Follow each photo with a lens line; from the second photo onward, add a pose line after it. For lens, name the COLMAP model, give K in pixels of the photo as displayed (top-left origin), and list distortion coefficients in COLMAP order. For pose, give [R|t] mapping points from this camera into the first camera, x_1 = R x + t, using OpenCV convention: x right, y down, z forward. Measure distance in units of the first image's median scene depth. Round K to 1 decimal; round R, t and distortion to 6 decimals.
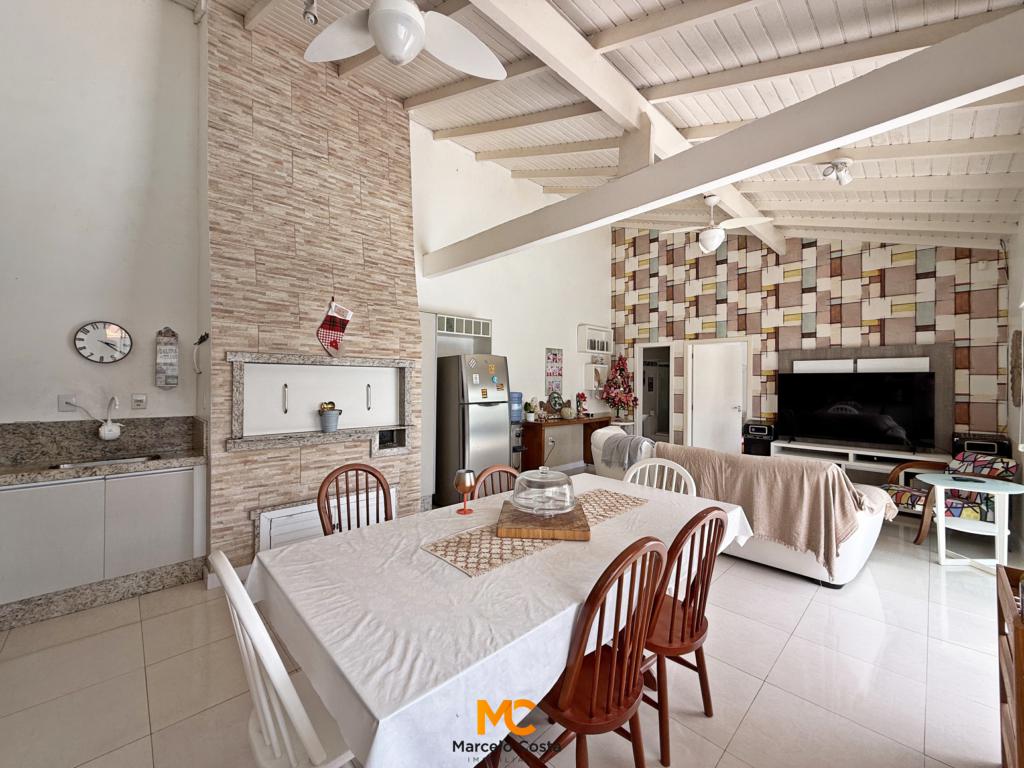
lens RADIAL K [[408.6, 0, 509.1], [0, 408.6, 382.3], [0, 0, 1]] dist [-0.000368, -0.000216]
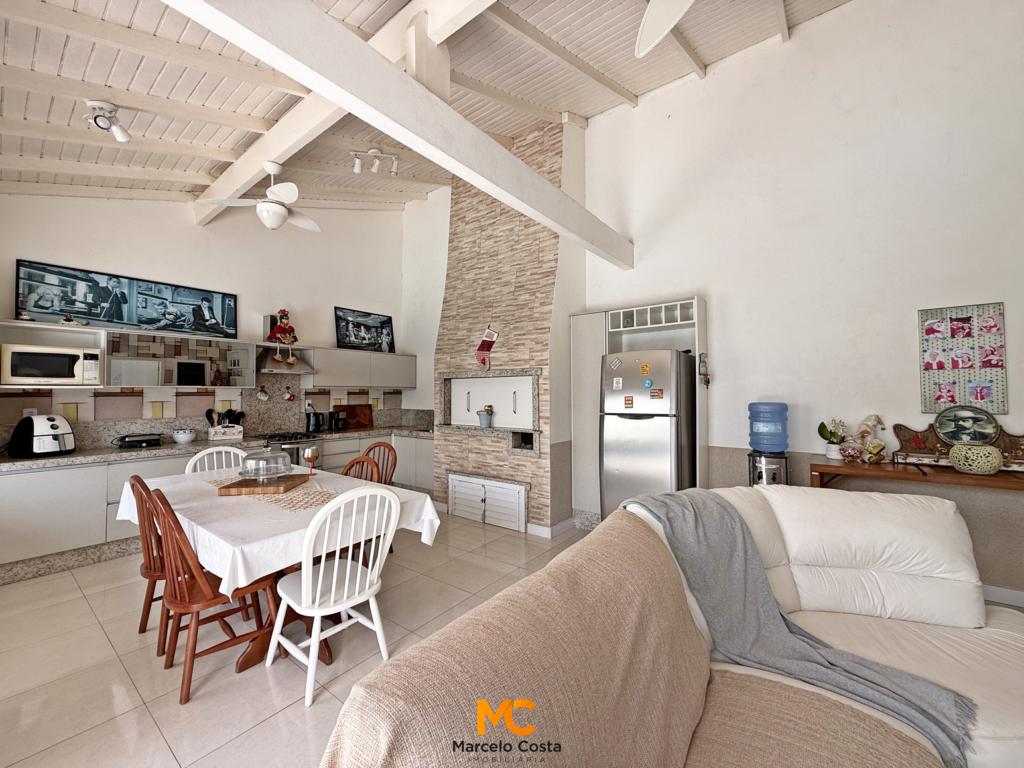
lens RADIAL K [[408.6, 0, 509.1], [0, 408.6, 382.3], [0, 0, 1]] dist [-0.000368, -0.000216]
pose [[0.153362, -0.031022, -0.987683, 0.808357], [0.007777, 0.999514, -0.030186, 0.013866], [0.988140, -0.003052, 0.153528, 0.800611]]
